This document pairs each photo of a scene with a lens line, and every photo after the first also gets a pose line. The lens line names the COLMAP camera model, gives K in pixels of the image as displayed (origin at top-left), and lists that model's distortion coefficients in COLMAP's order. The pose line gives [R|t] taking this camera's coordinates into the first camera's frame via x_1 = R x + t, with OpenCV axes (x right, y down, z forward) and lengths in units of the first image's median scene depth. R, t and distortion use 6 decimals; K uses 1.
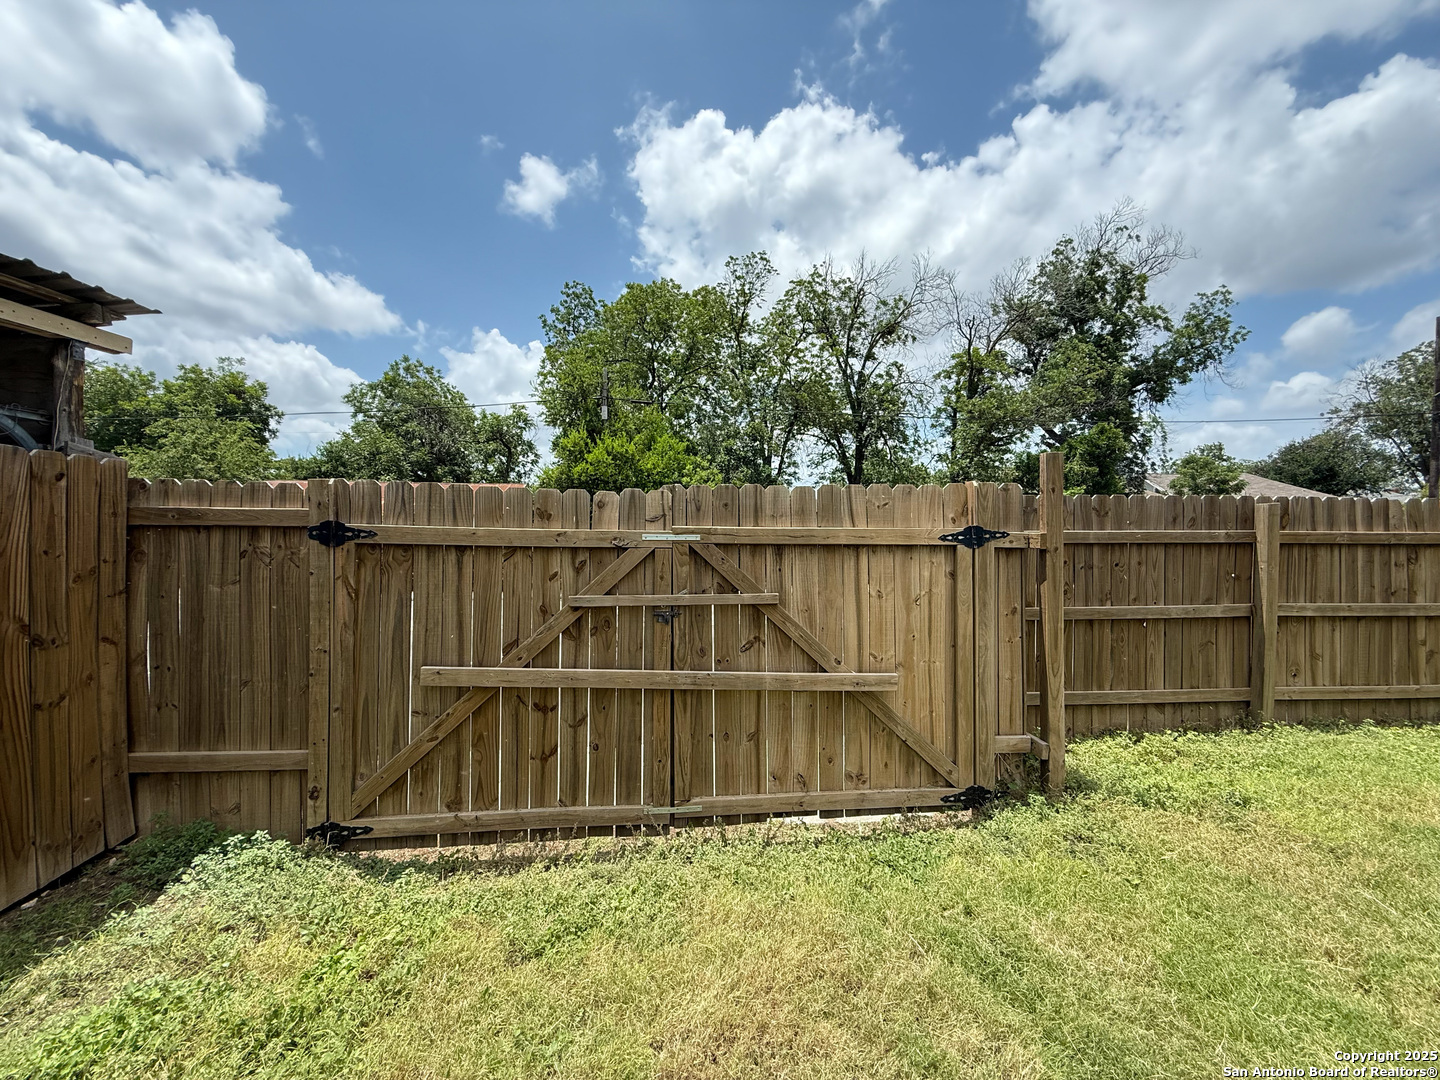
lens RADIAL K [[568.2, 0, 718.7], [0, 568.2, 534.6], [0, 0, 1]] dist [0.000046, -0.000261]
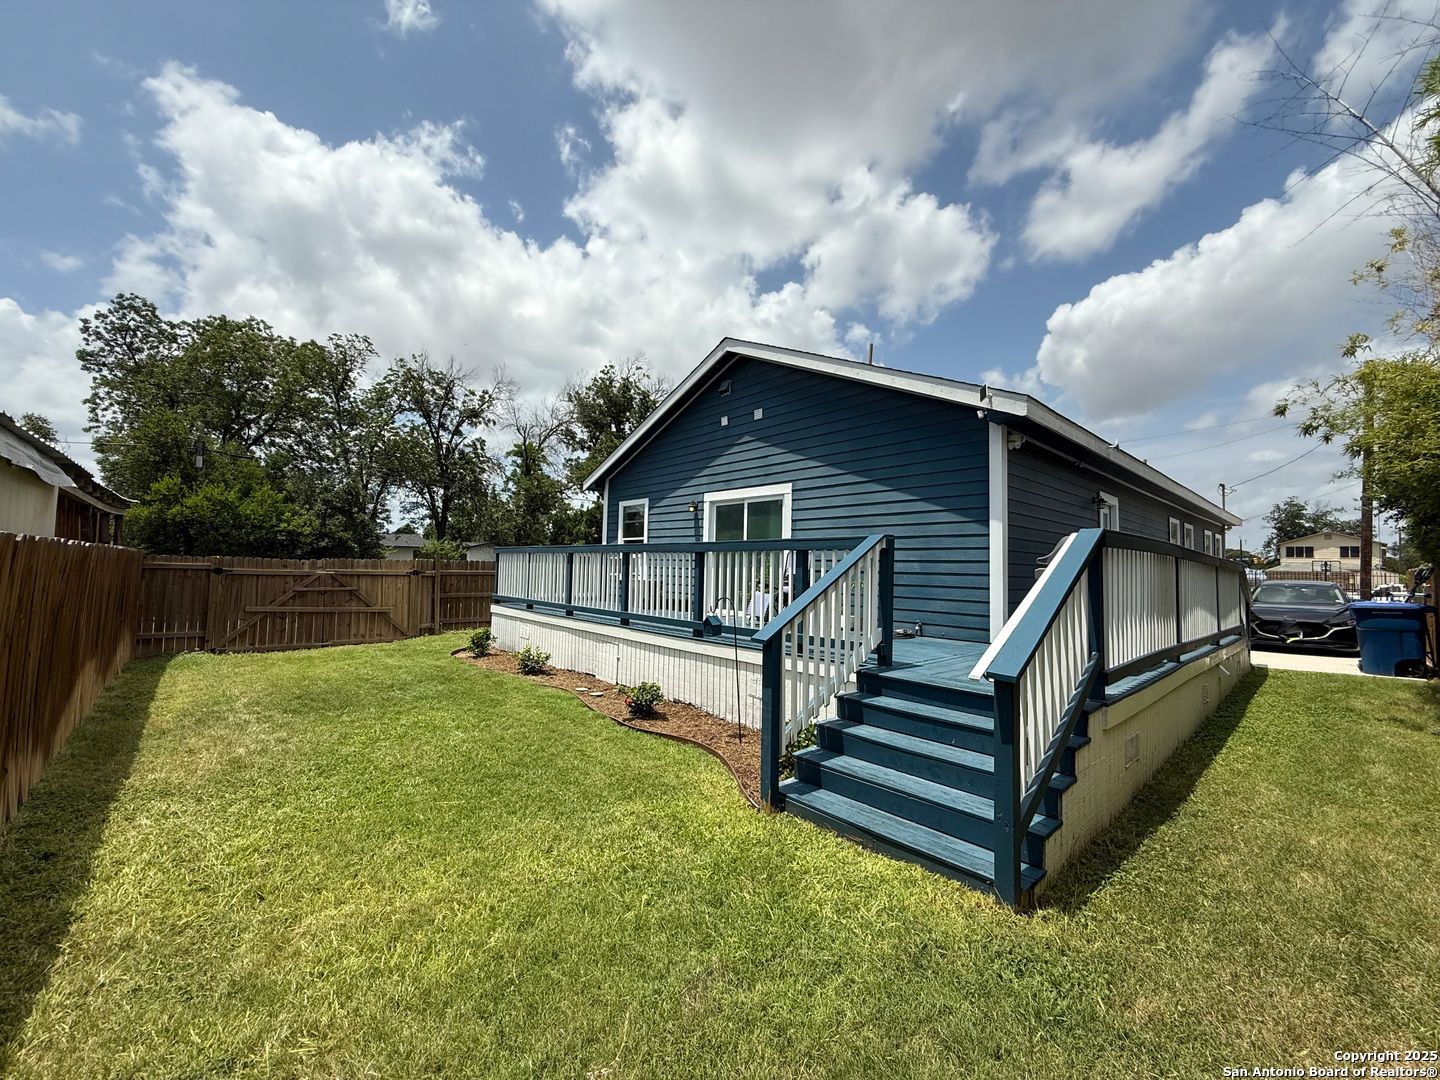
lens RADIAL K [[568.2, 0, 709.6], [0, 568.2, 531.8], [0, 0, 1]] dist [0.000046, -0.000261]
pose [[0.804612, 0.047759, 0.591877, -0.031743], [-0.010915, 0.997782, -0.065673, -0.005053], [-0.593701, 0.046380, 0.803348, -0.408052]]
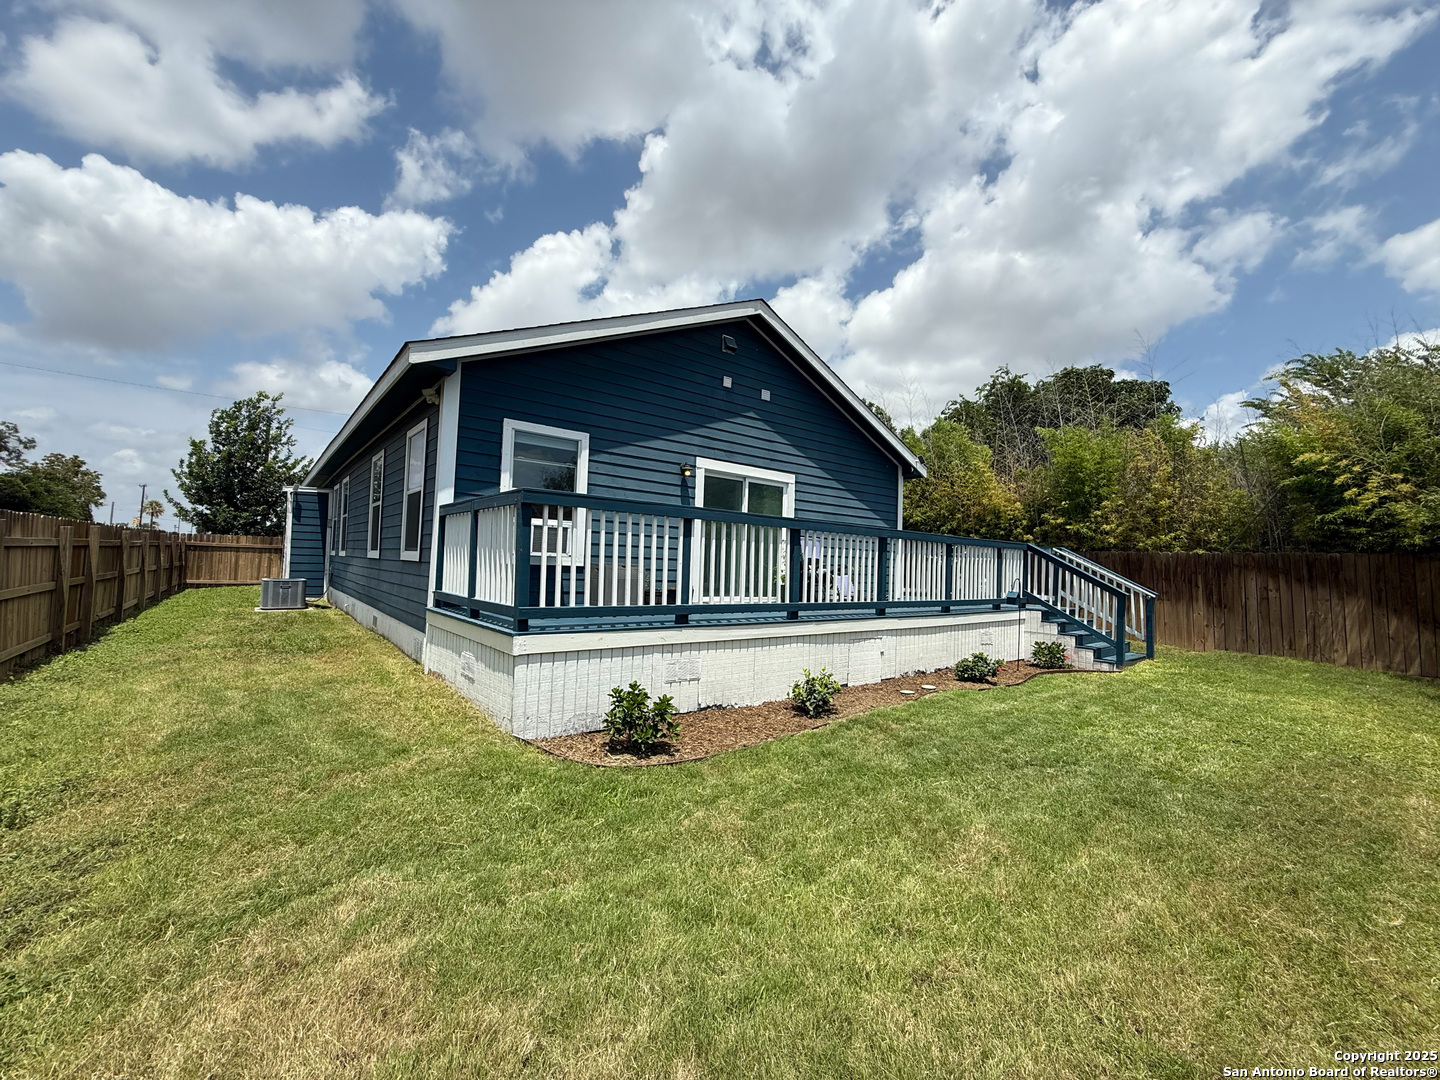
lens RADIAL K [[568.2, 0, 656.0], [0, 568.2, 542.1], [0, 0, 1]] dist [0.000046, -0.000261]
pose [[-0.508759, -0.003360, 0.860902, -0.211758], [-0.037495, 0.999130, -0.018258, 0.009542], [-0.860092, -0.041569, -0.508442, 1.915825]]
